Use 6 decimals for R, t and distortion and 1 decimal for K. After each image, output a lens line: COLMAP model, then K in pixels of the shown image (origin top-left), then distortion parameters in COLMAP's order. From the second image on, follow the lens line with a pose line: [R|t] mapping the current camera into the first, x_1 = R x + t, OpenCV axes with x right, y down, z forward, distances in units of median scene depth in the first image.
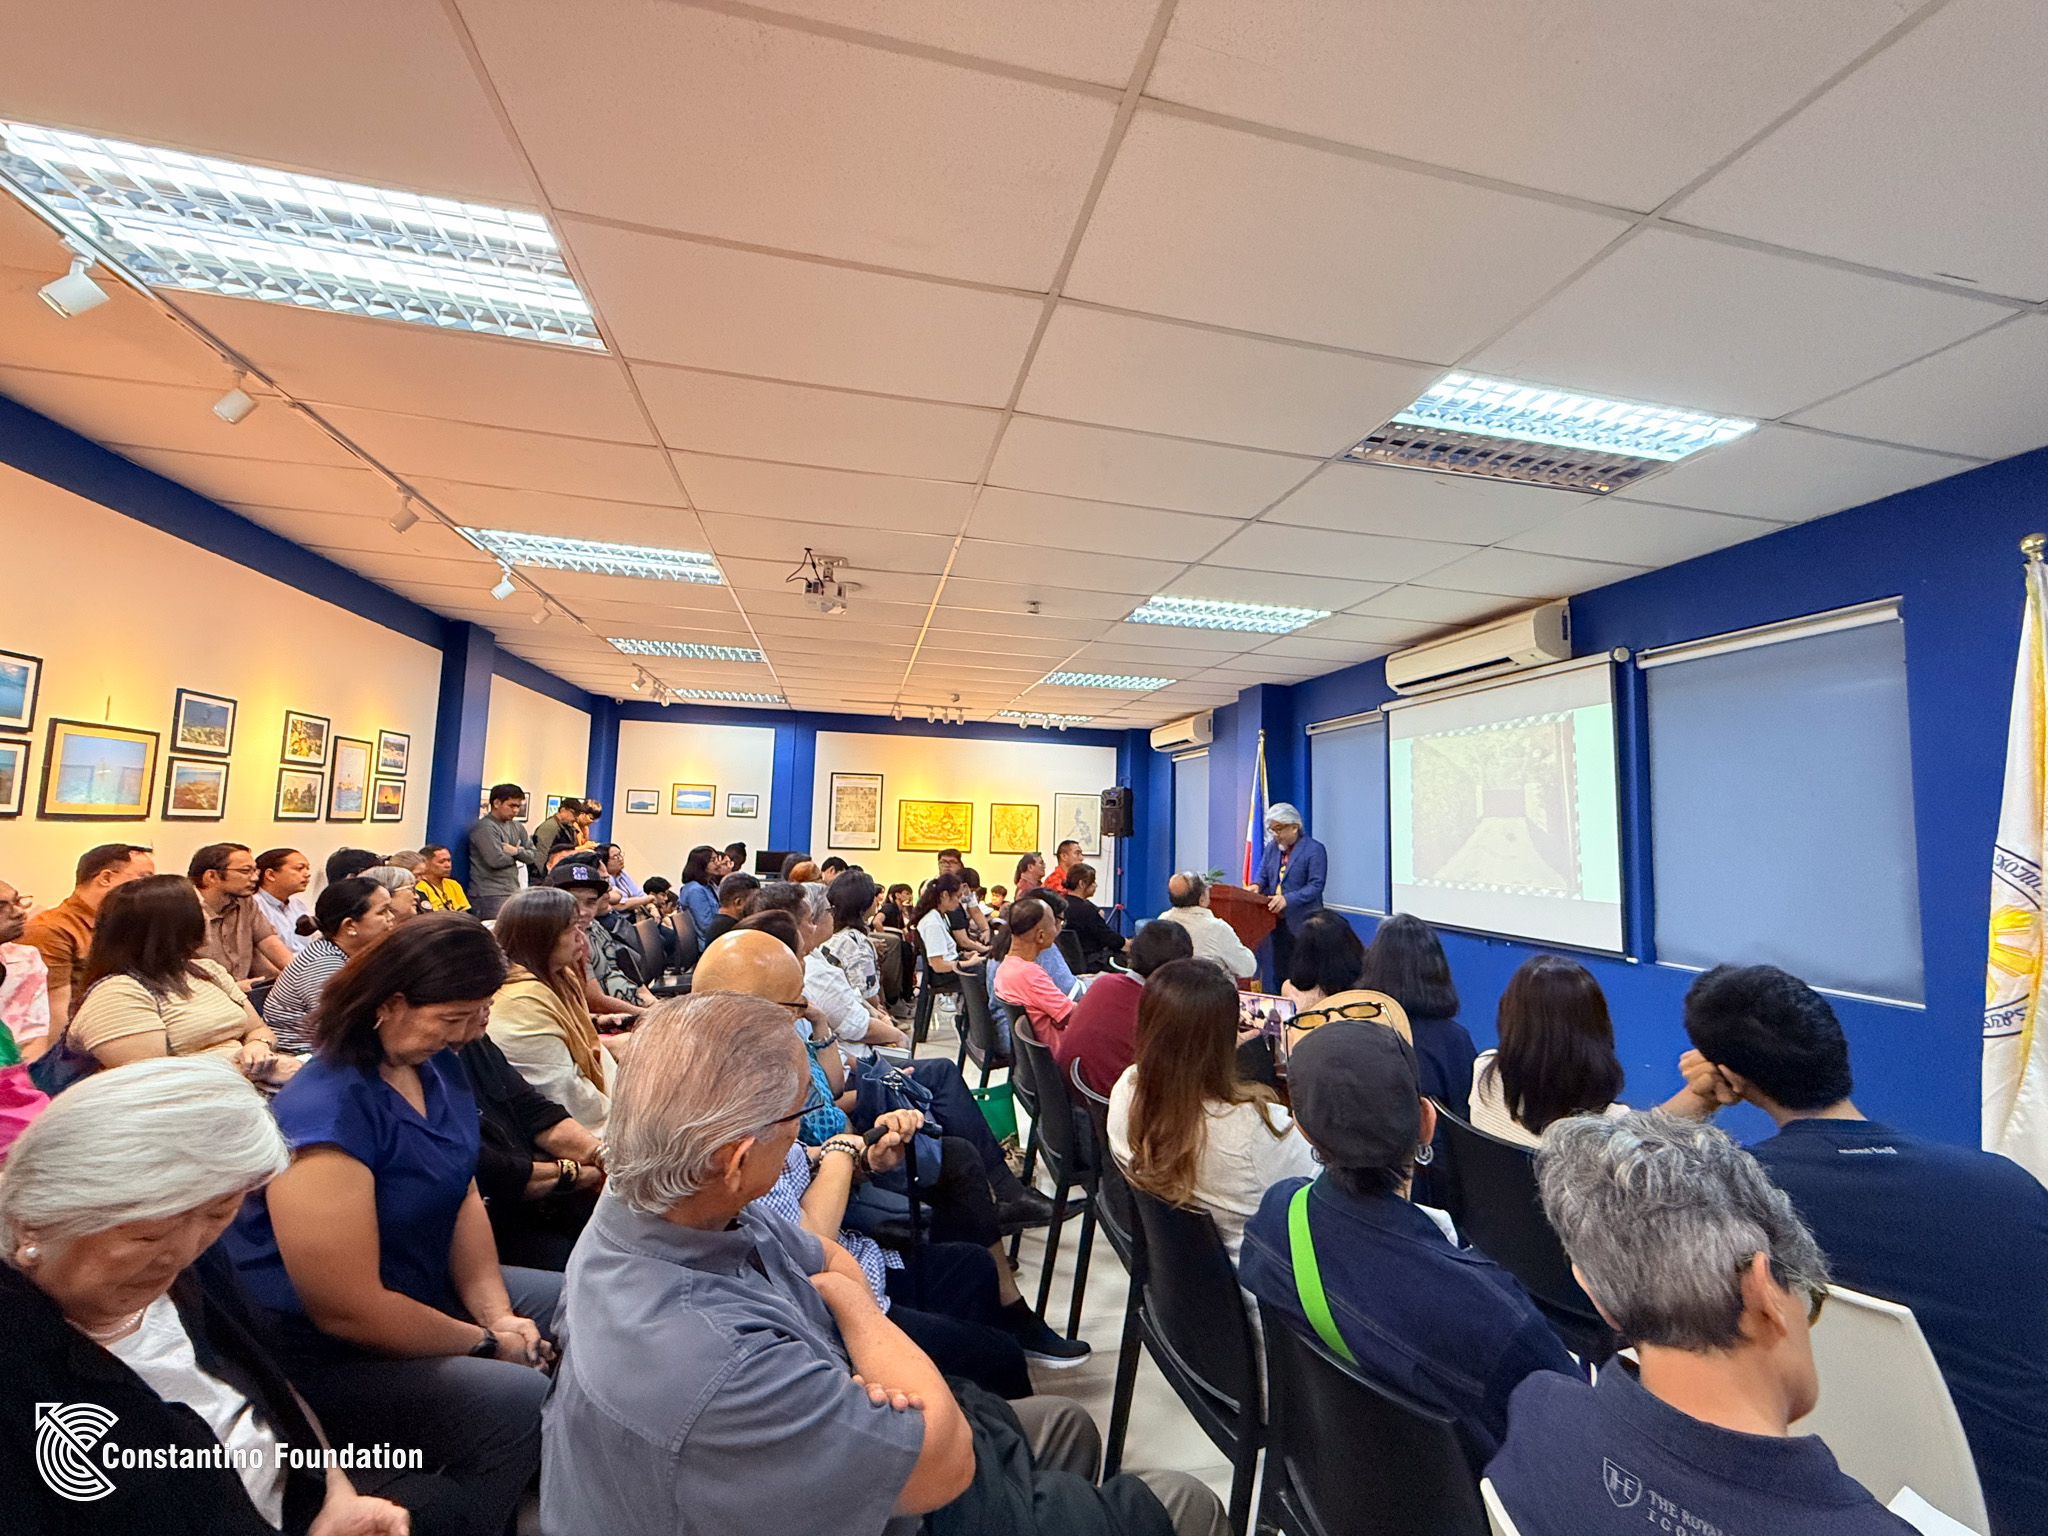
lens RADIAL K [[795.6, 0, 1019.3], [0, 795.6, 768.0], [0, 0, 1]] dist [-0.002363, -0.000157]
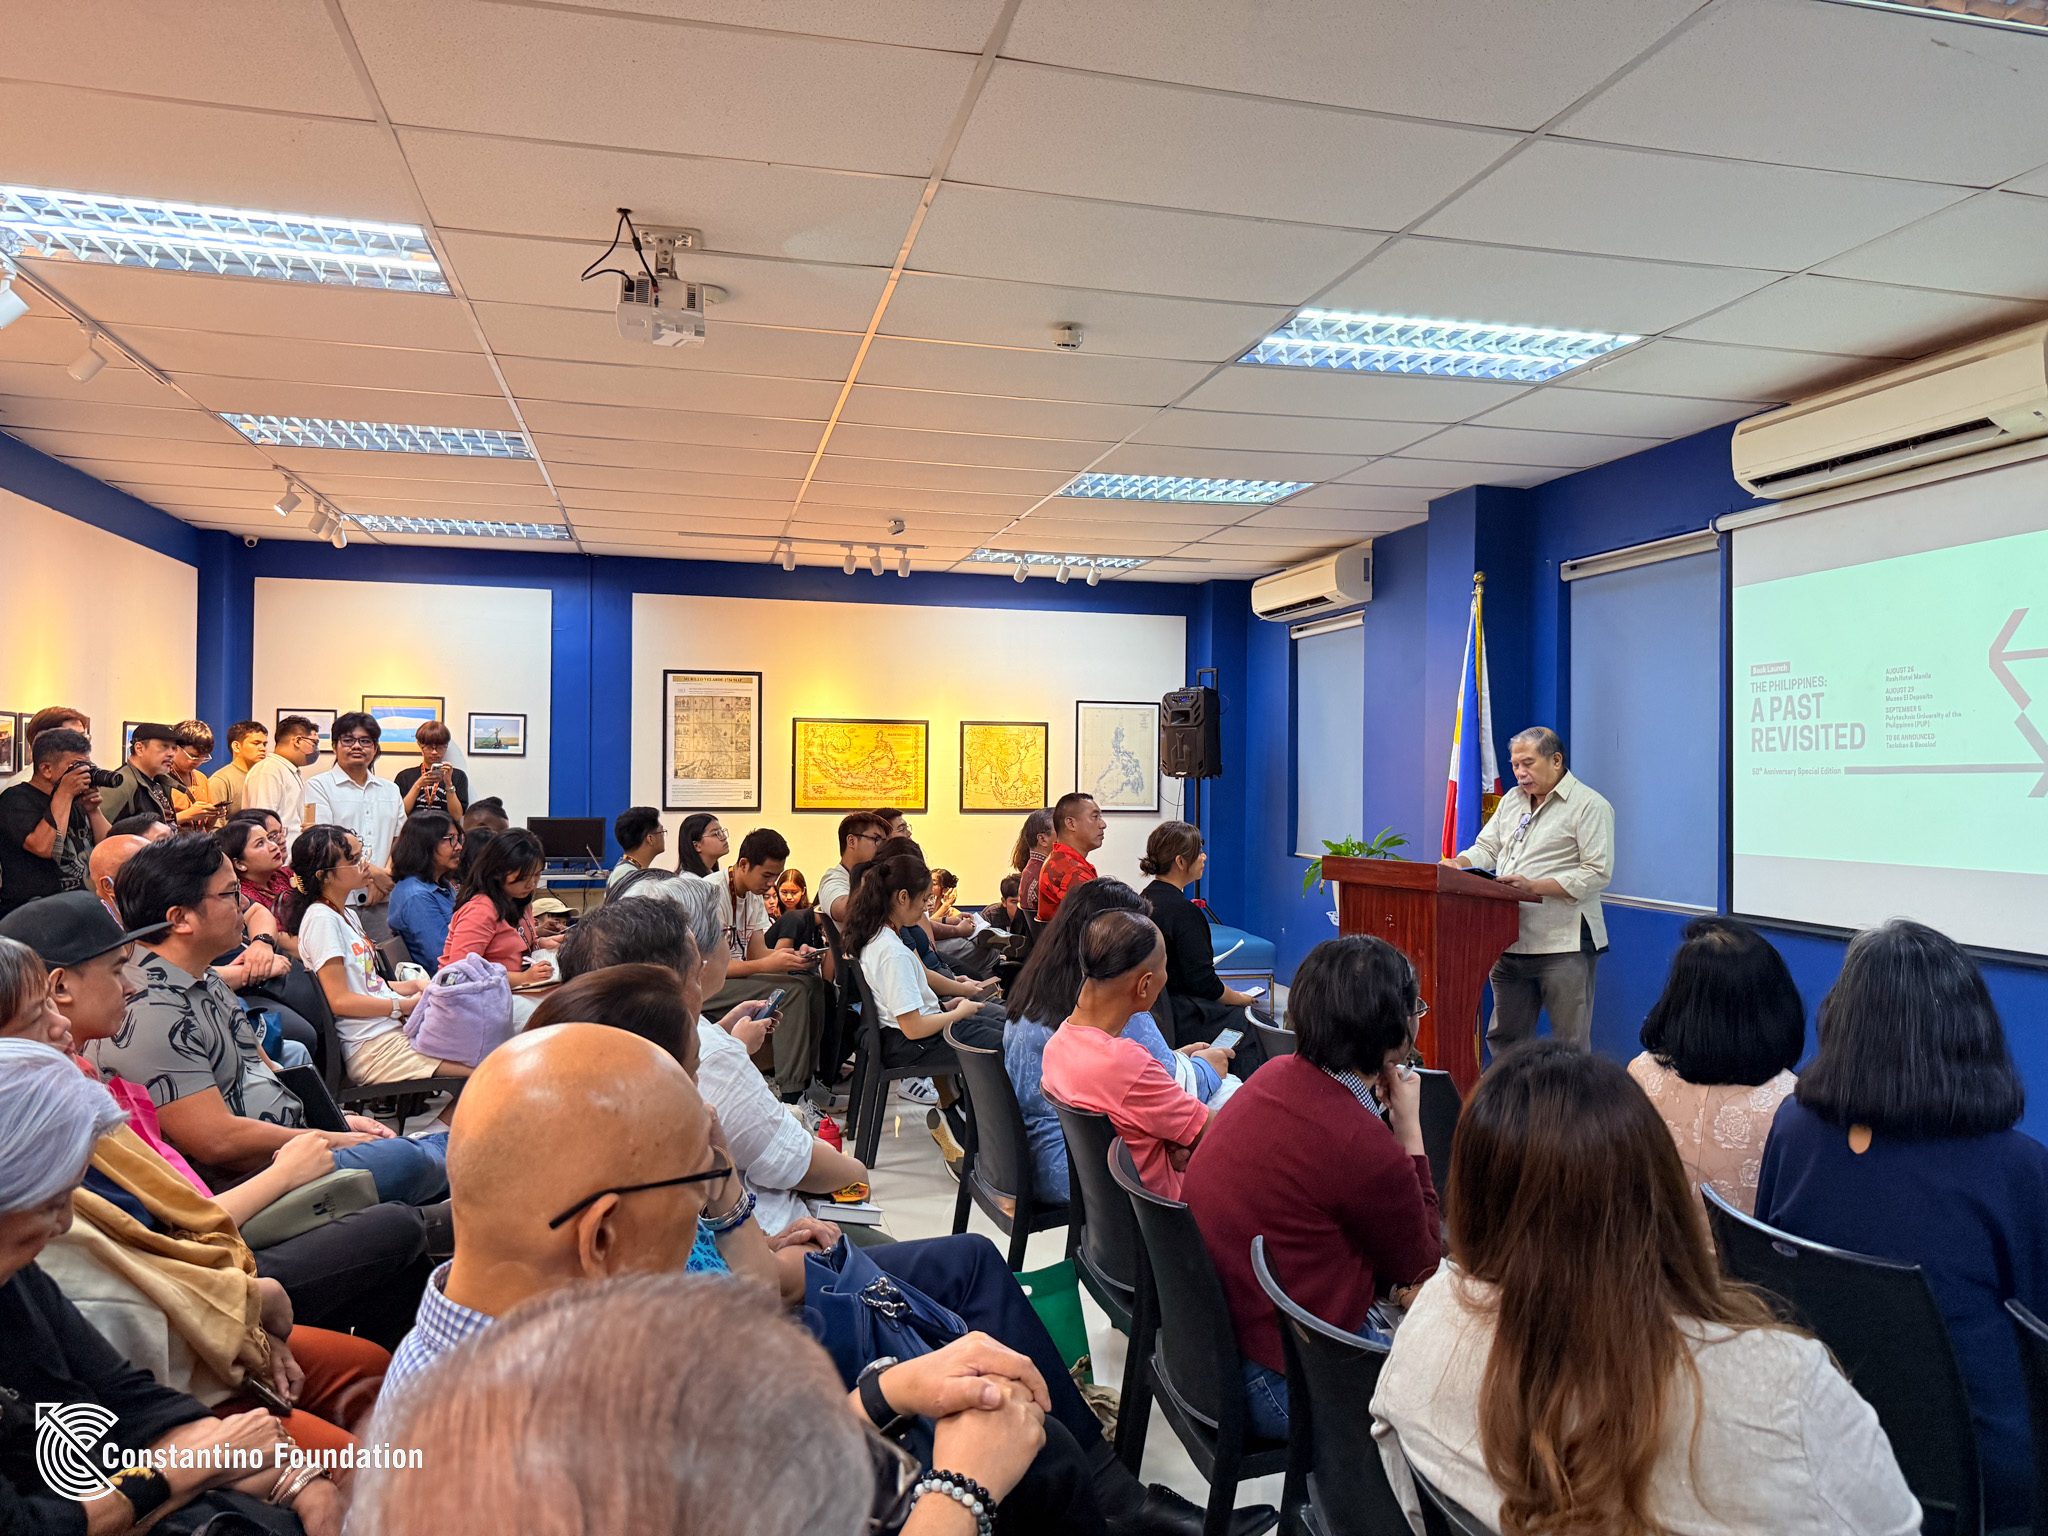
lens RADIAL K [[1401.9, 0, 1025.0], [0, 1401.9, 772.3], [0, 0, 1]] dist [0.077575, -0.112423]
pose [[0.999409, -0.021121, 0.027112, -0.039159], [0.018872, 0.996562, 0.080679, 0.004281], [-0.028723, -0.080119, 0.996371, 0.073130]]
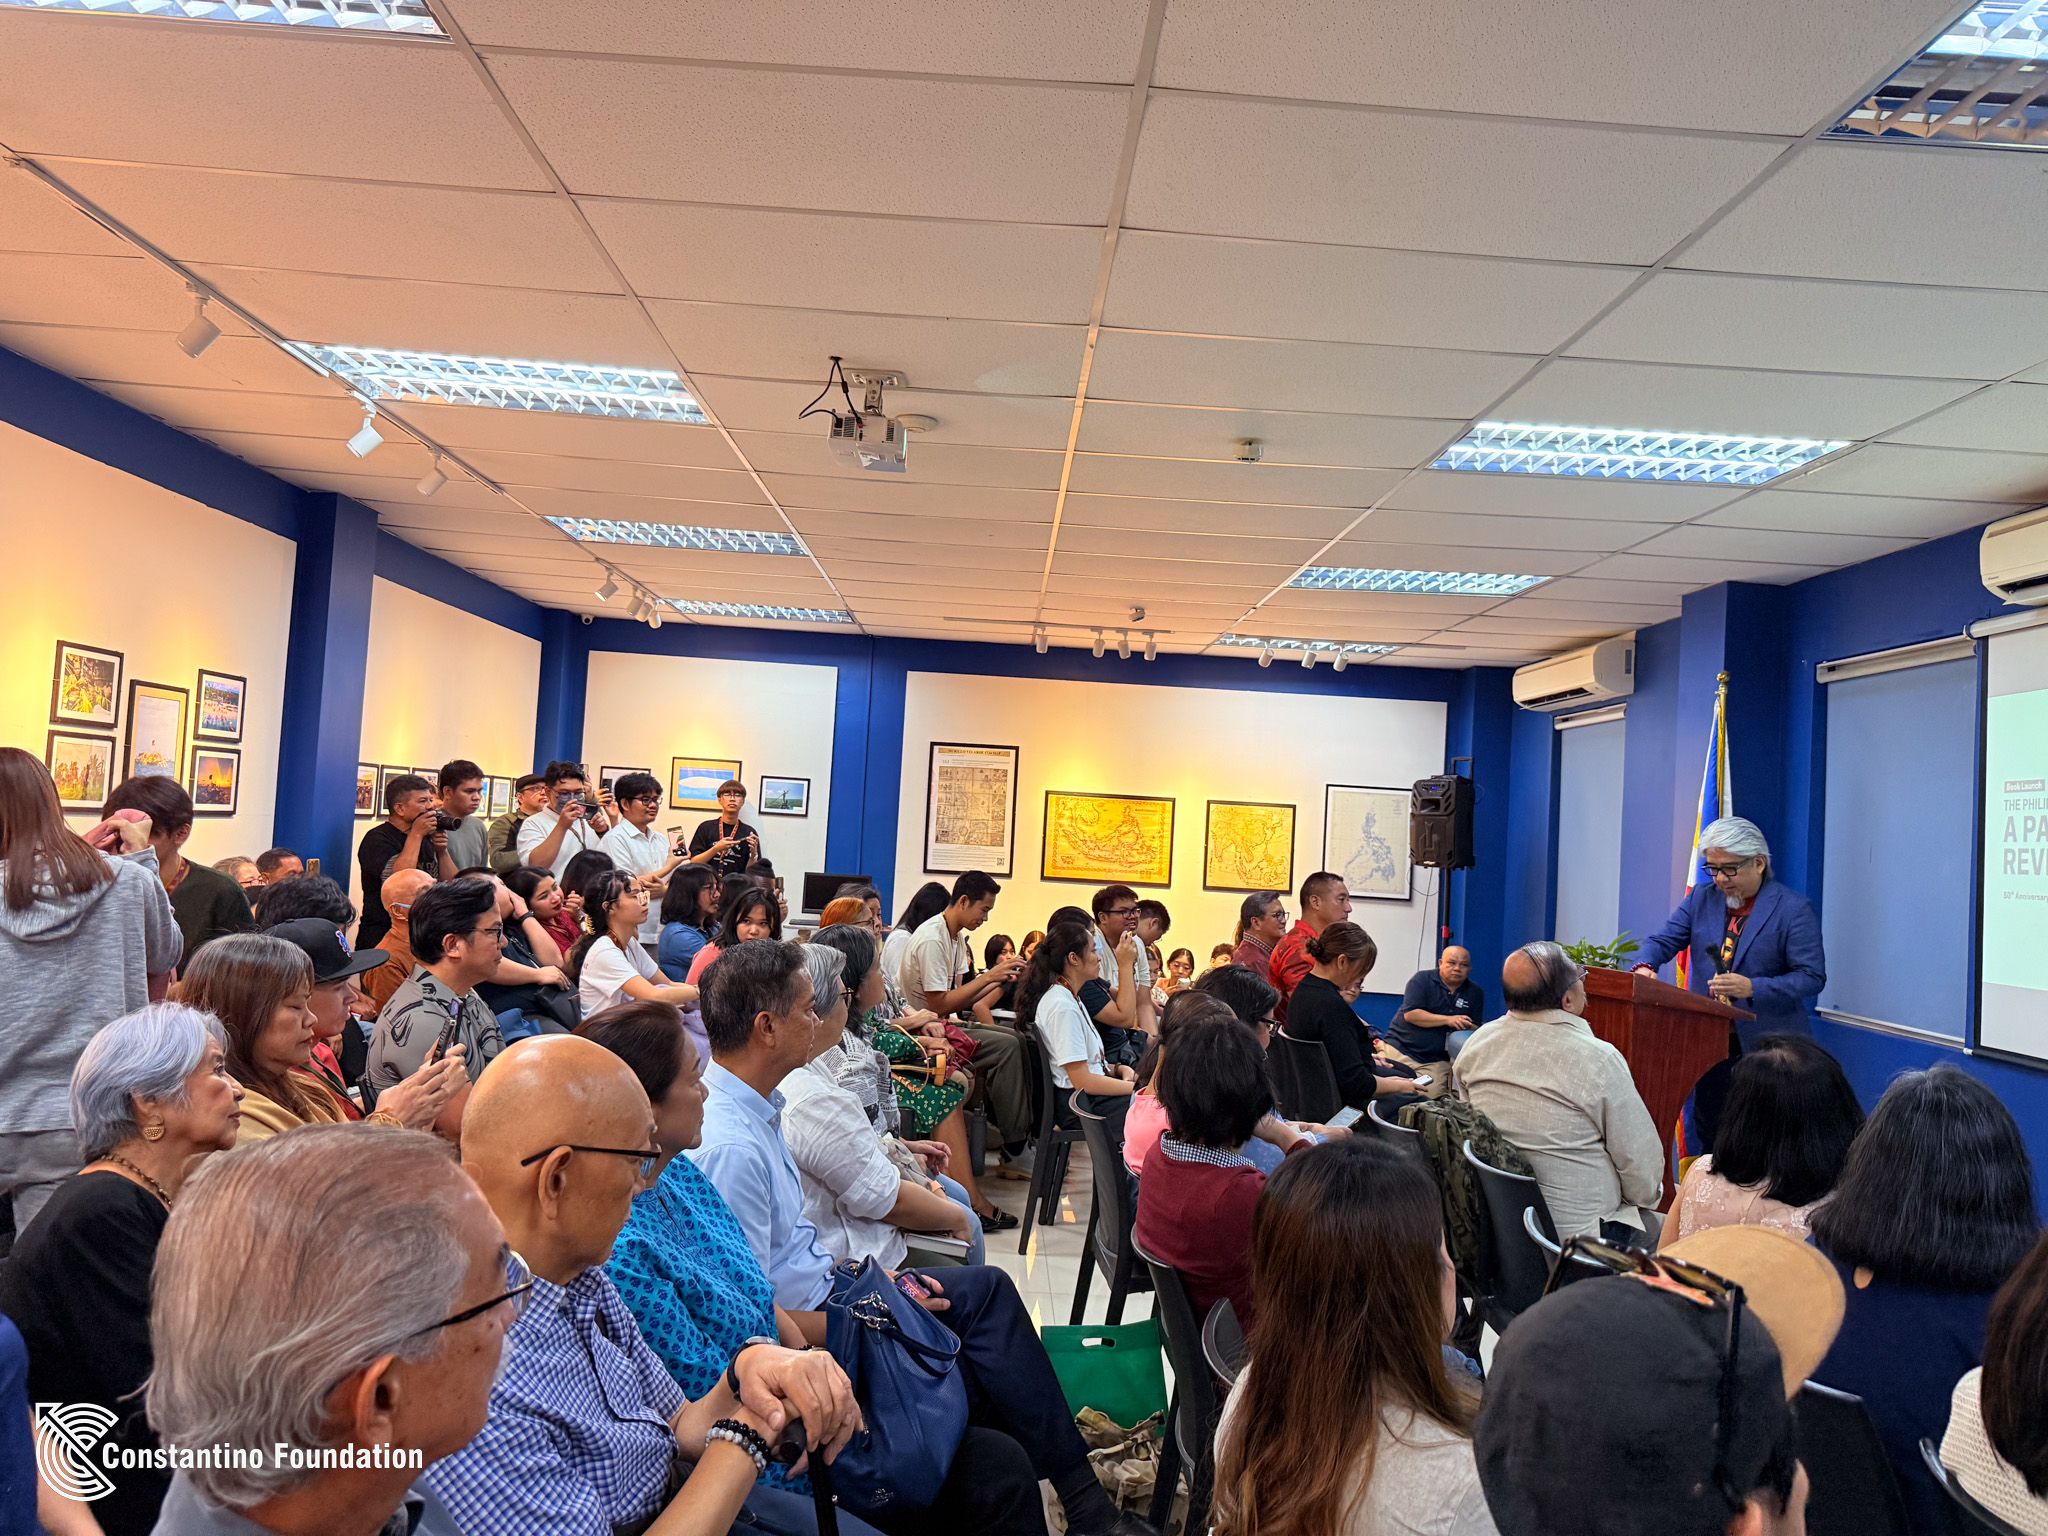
lens RADIAL K [[1401.9, 0, 1025.0], [0, 1401.9, 772.3], [0, 0, 1]] dist [0.077575, -0.112423]
pose [[0.981938, 0.016655, -0.188468, 0.051365], [-0.011087, 0.999471, 0.030558, -0.008884], [0.188878, -0.027917, 0.981604, 0.018519]]
